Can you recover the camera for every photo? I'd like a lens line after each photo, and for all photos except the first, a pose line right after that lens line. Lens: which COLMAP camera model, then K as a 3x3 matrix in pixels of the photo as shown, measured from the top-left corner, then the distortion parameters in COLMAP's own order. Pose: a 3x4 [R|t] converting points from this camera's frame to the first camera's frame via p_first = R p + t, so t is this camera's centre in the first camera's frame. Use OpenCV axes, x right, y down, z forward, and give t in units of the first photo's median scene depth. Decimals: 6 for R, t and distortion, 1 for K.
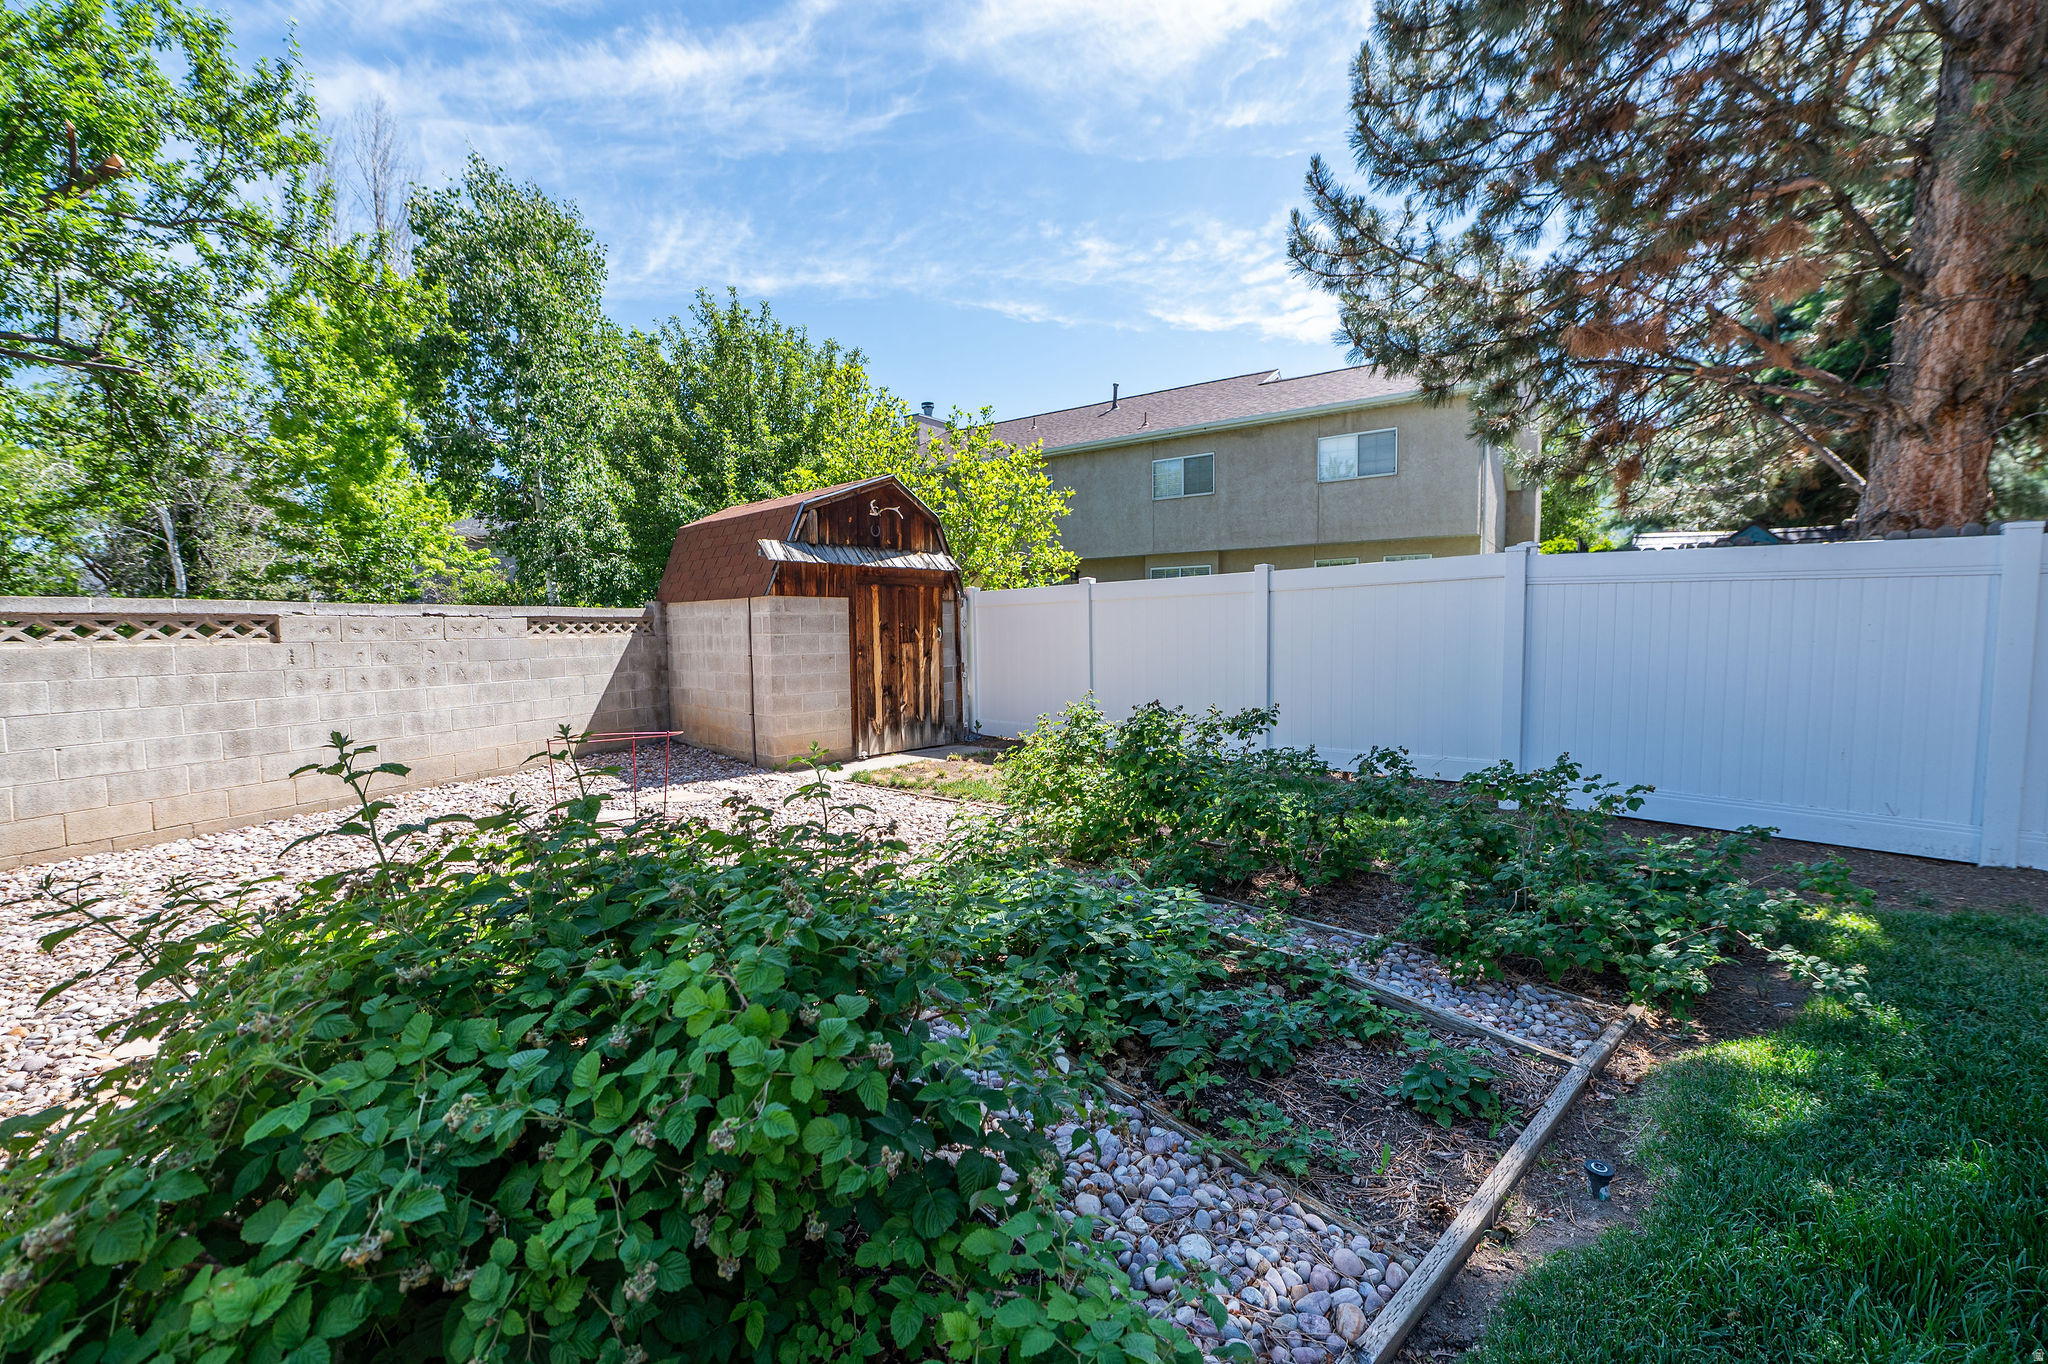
lens RADIAL K [[834.8, 0, 1024.5], [0, 834.8, 688.0], [0, 0, 1]] dist [-0.014566, -0.000987]
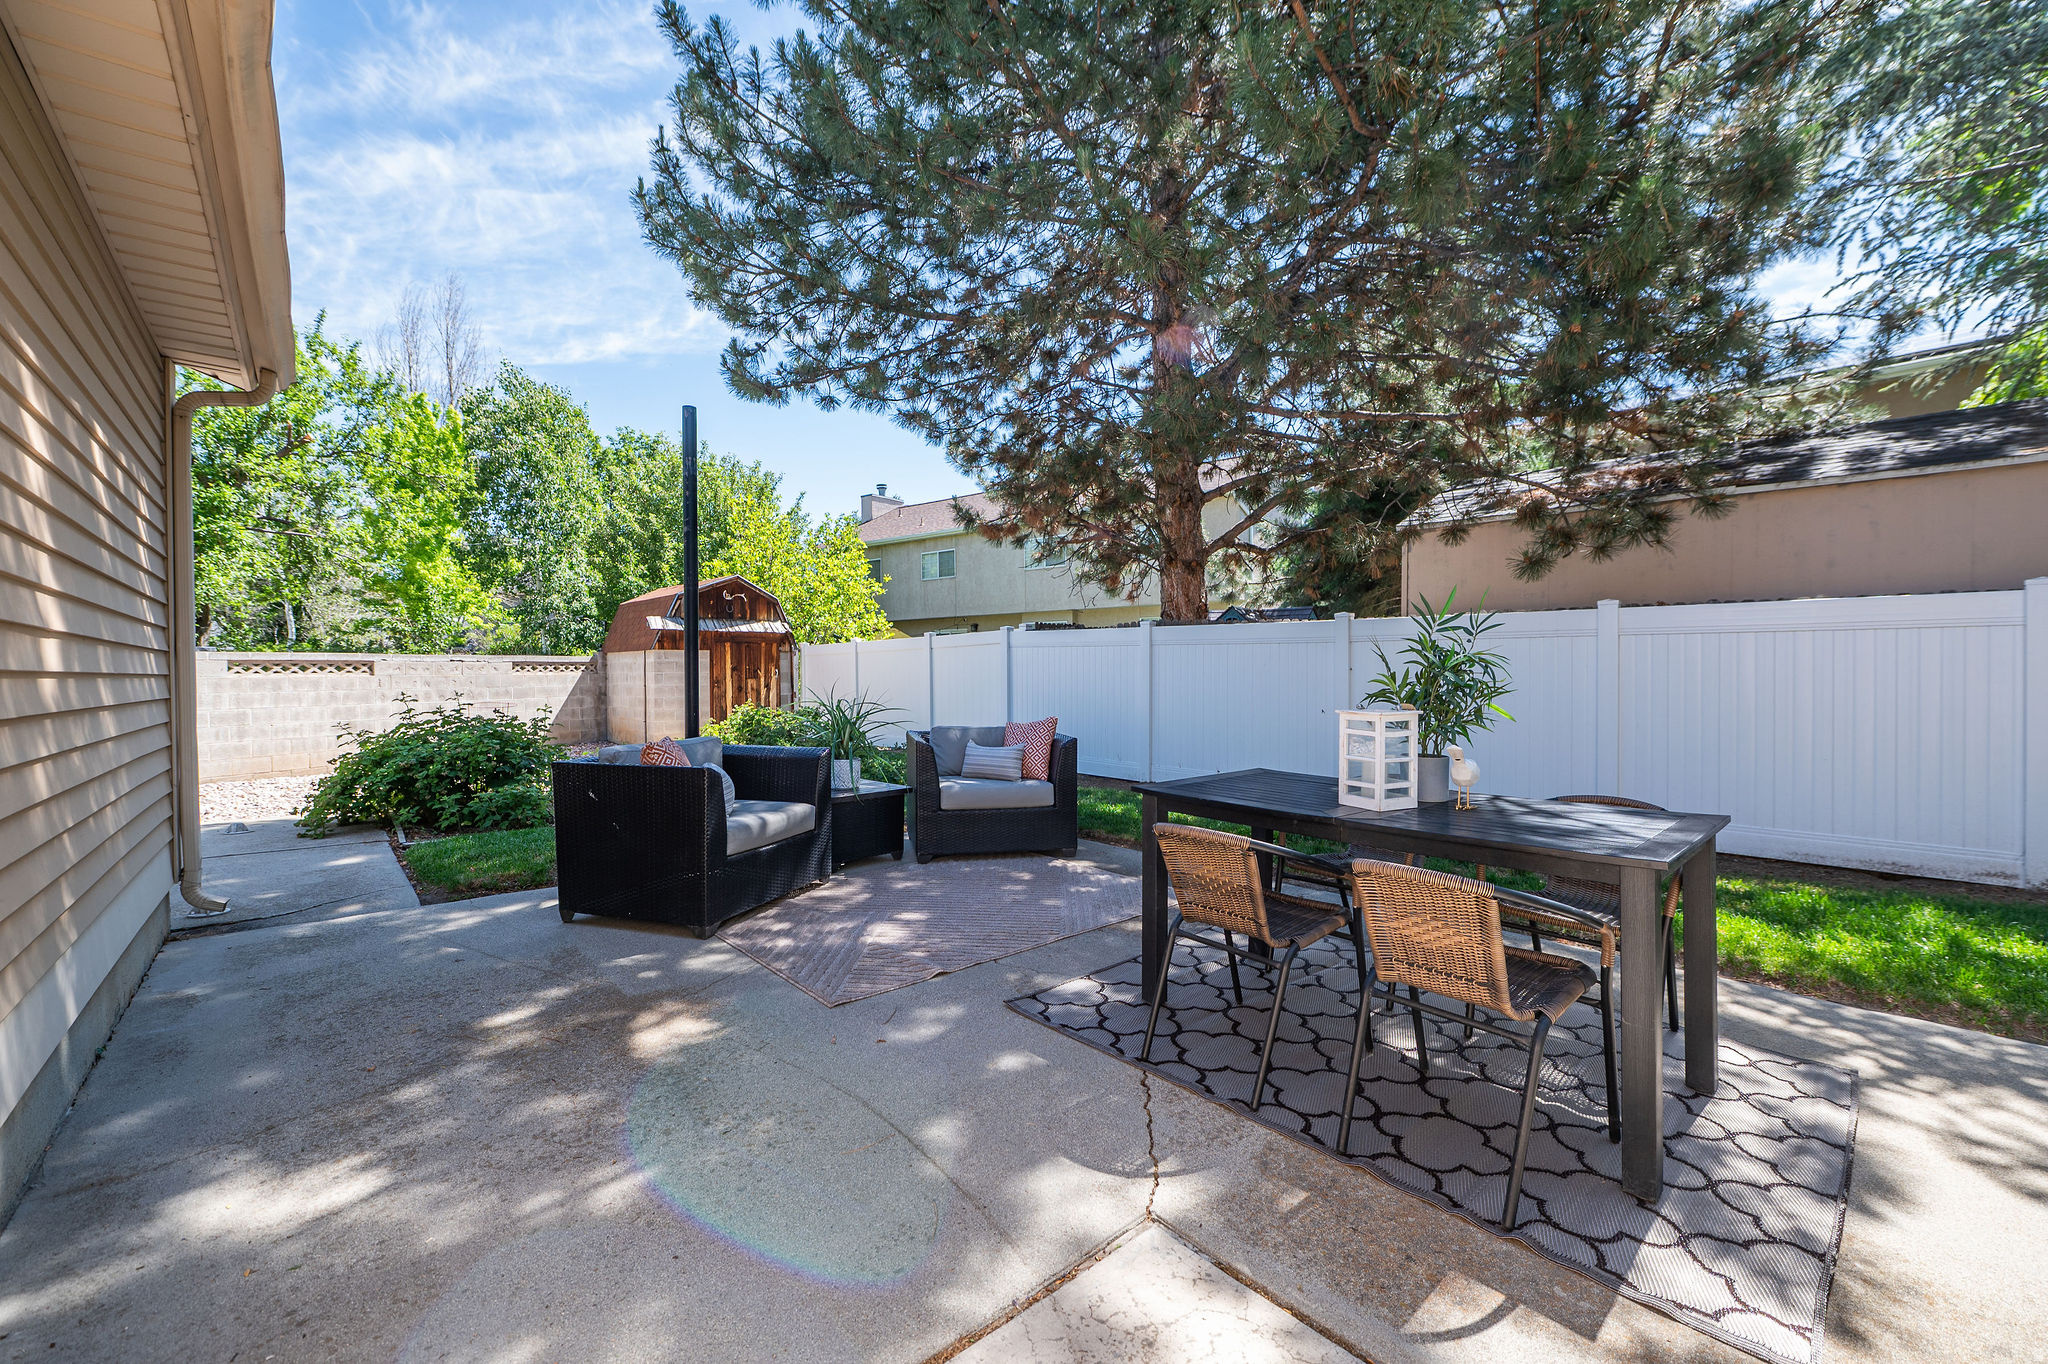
lens RADIAL K [[834.8, 0, 1025.1], [0, 834.8, 674.6], [0, 0, 1]] dist [-0.014566, -0.000987]
pose [[0.998885, 0.003394, -0.047090, 0.411433], [-0.006502, 0.997798, -0.066002, 0.035687], [0.046763, 0.066235, 0.996708, -0.498518]]
